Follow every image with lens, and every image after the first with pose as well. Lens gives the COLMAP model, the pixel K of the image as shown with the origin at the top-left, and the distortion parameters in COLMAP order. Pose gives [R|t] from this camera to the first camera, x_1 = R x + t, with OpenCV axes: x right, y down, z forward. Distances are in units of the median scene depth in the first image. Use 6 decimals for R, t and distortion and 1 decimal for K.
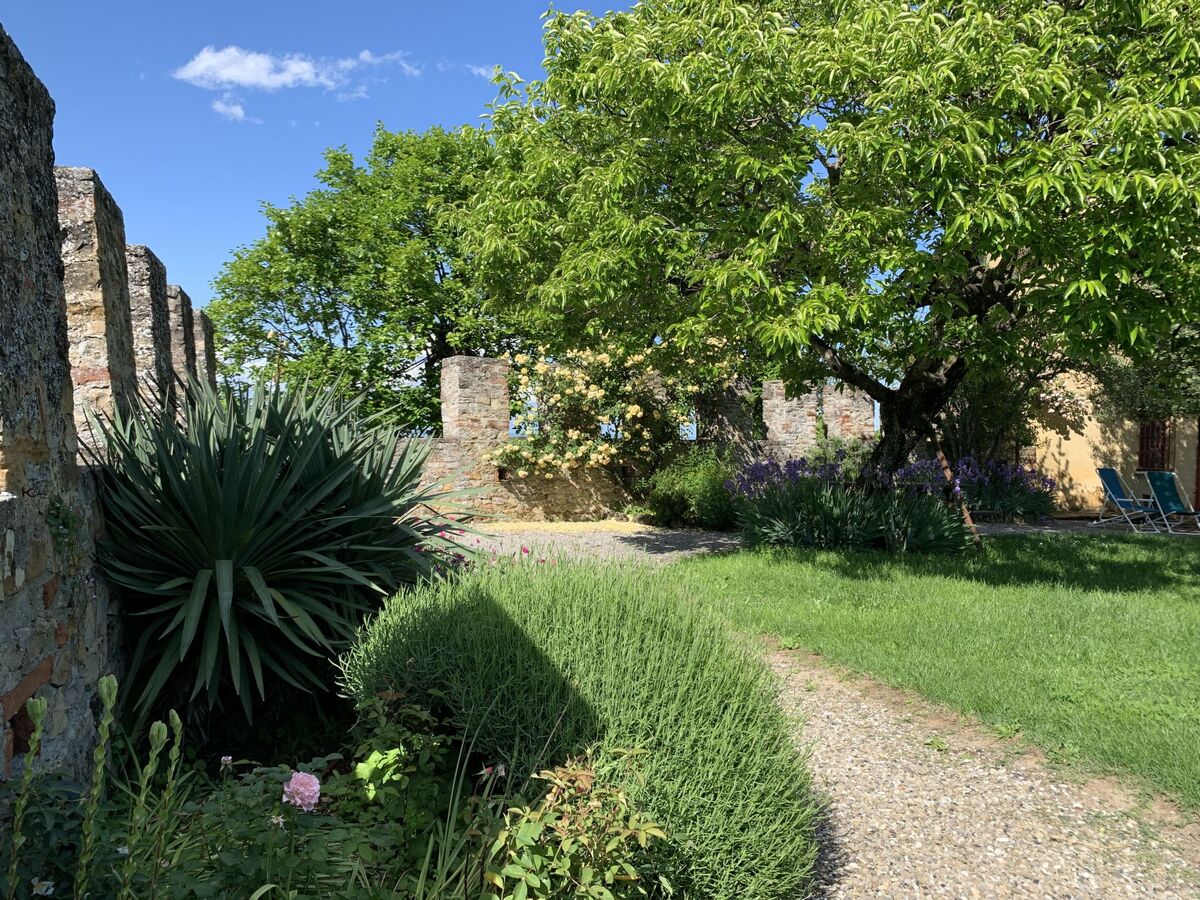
lens RADIAL K [[911.8, 0, 608.0], [0, 911.8, 447.2], [0, 0, 1]] dist [0.032818, -0.048376]
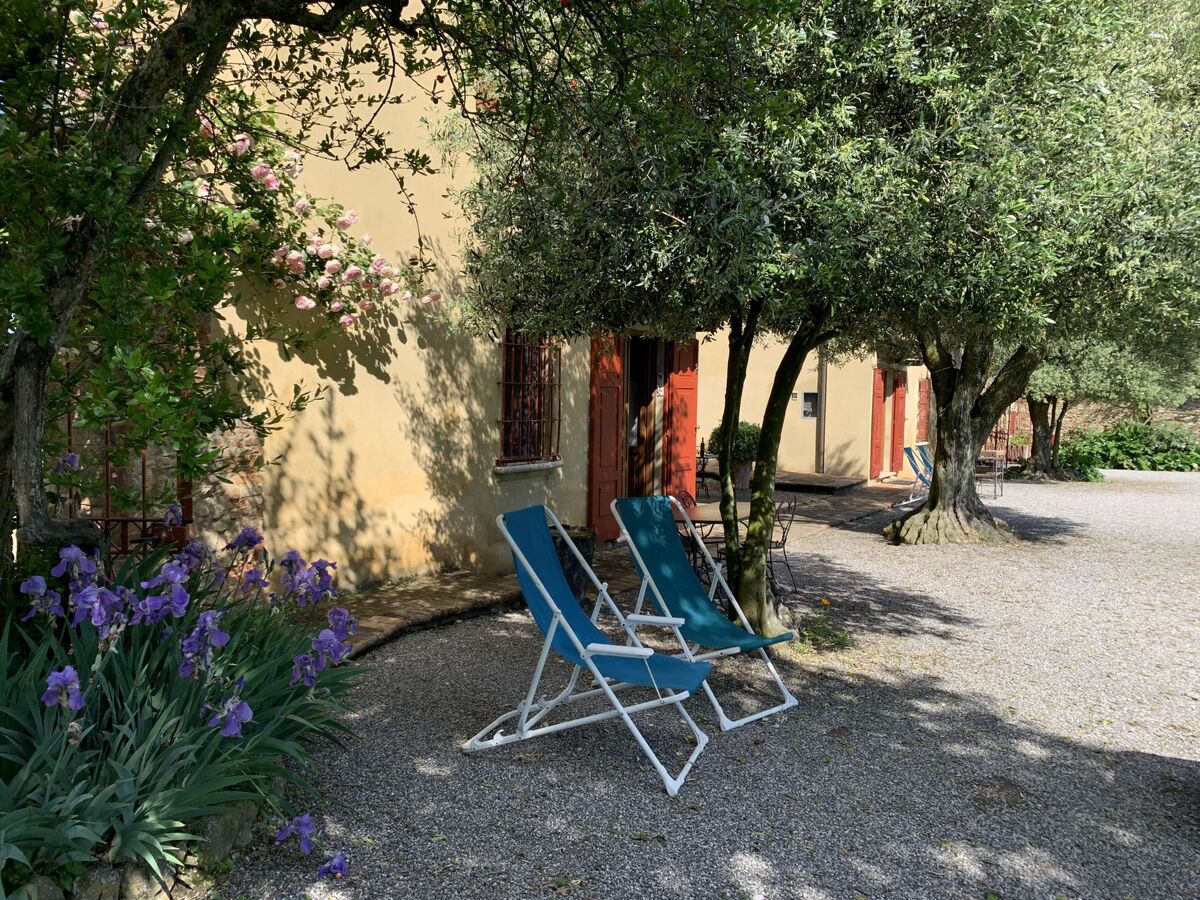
lens RADIAL K [[911.8, 0, 608.0], [0, 911.8, 447.2], [0, 0, 1]] dist [0.032818, -0.048376]
pose [[0.707484, -0.052422, 0.704782, 0.638089], [0.010627, 0.997922, 0.063557, -0.017179], [-0.706649, -0.037476, 0.706571, 1.345045]]
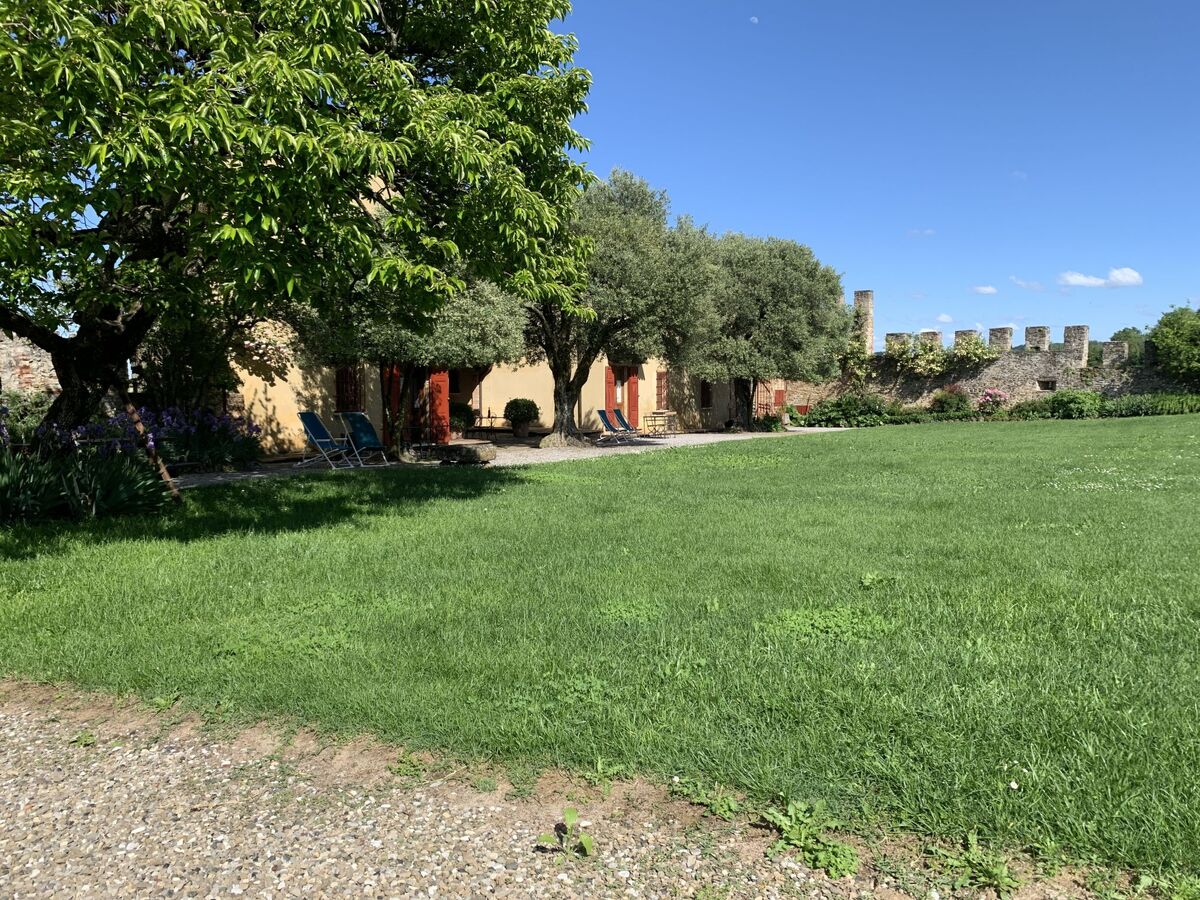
lens RADIAL K [[902.5, 0, 623.2], [0, 902.5, 455.5], [0, 0, 1]] dist [-0.001966, -0.006589]
pose [[0.681616, -0.086297, 0.726604, 0.038200], [0.036575, 0.995798, 0.083958, -0.002493], [-0.730796, -0.030652, 0.681908, 0.008420]]
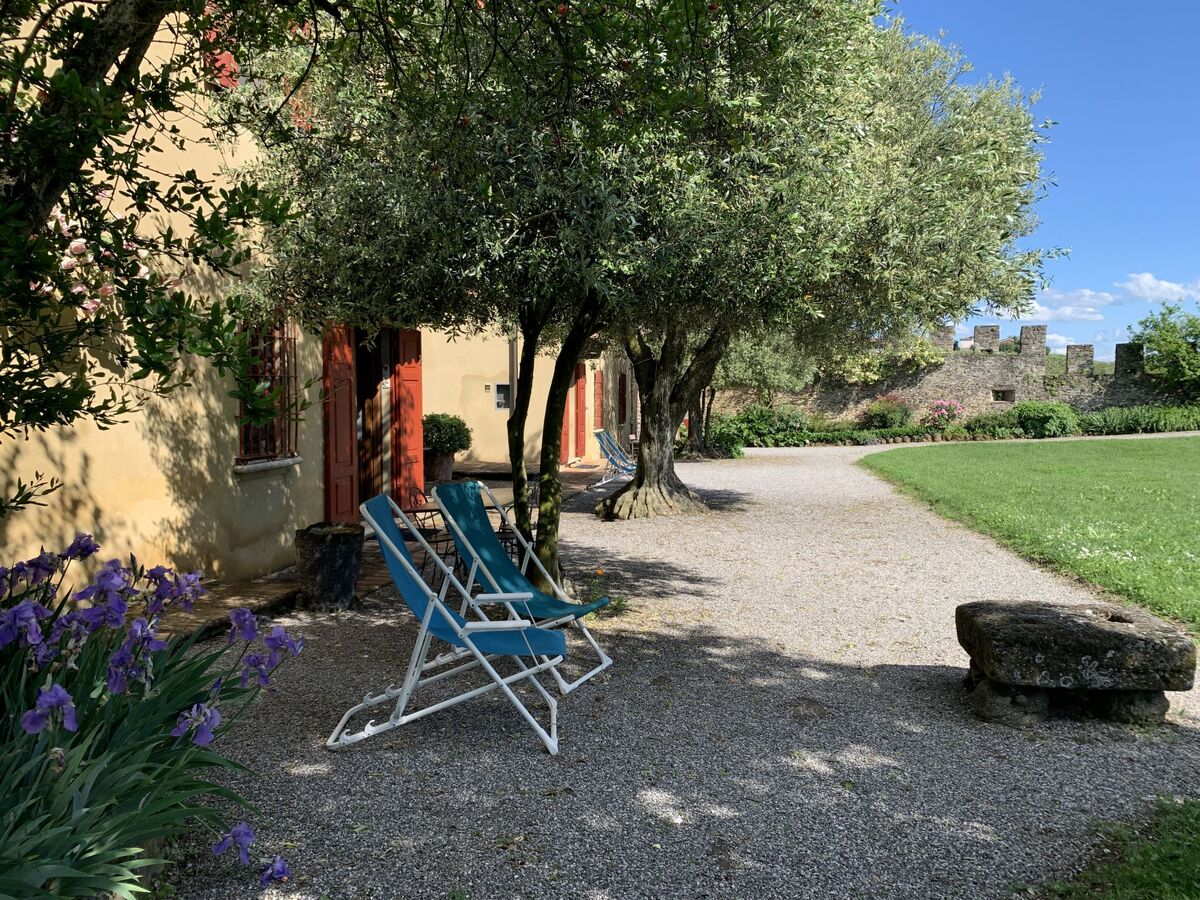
lens RADIAL K [[903.9, 0, 600.0], [0, 903.9, 450.0], [0, 0, 1]] dist [0.033149, -0.073063]
pose [[0.407023, -0.083490, 0.909594, 0.573215], [0.026085, 0.996470, 0.079791, -0.014789], [-0.913045, -0.008750, 0.407764, 1.405329]]
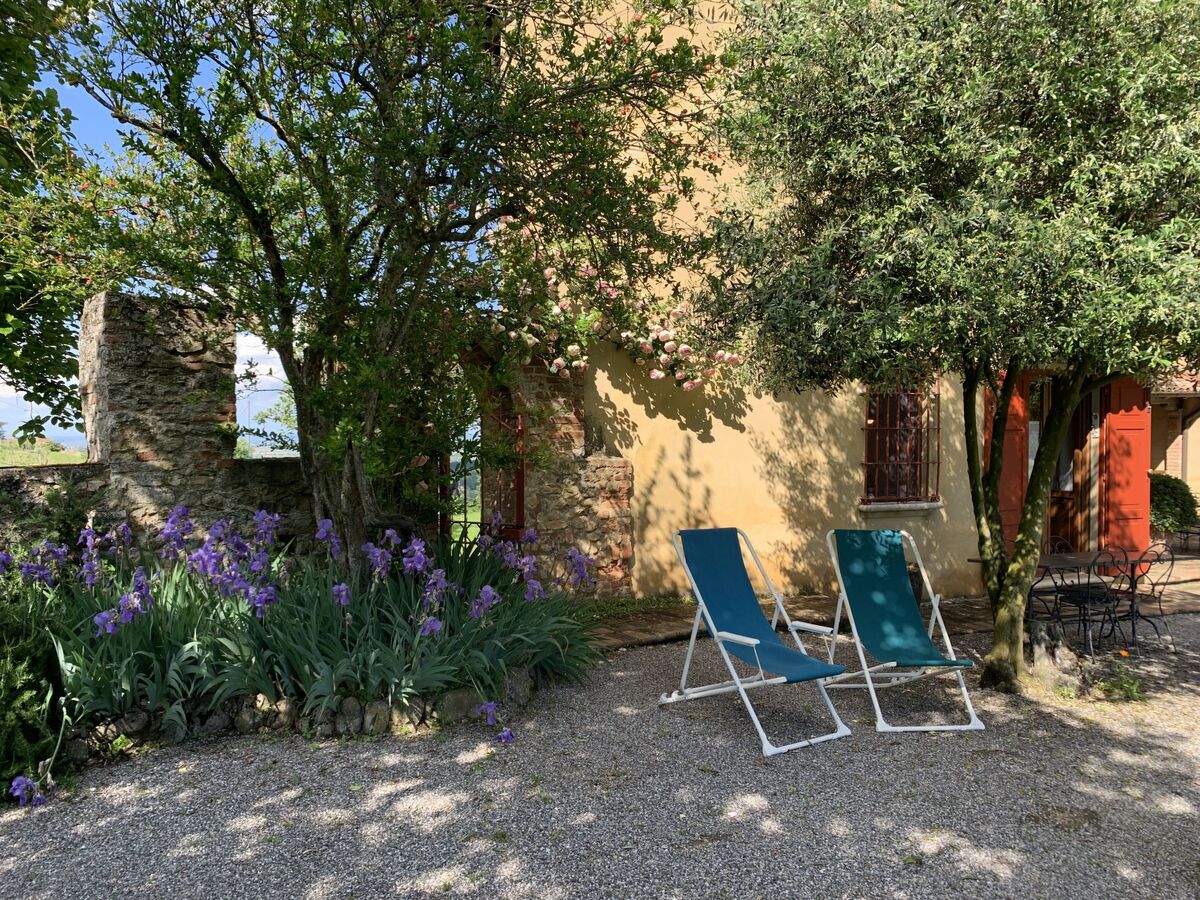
lens RADIAL K [[903.9, 0, 600.0], [0, 903.9, 450.0], [0, 0, 1]] dist [0.033149, -0.073063]
pose [[0.989659, -0.024186, 0.141388, 0.765580], [0.023749, 0.999707, 0.004778, -0.014208], [-0.141462, -0.001371, 0.989943, 1.131963]]
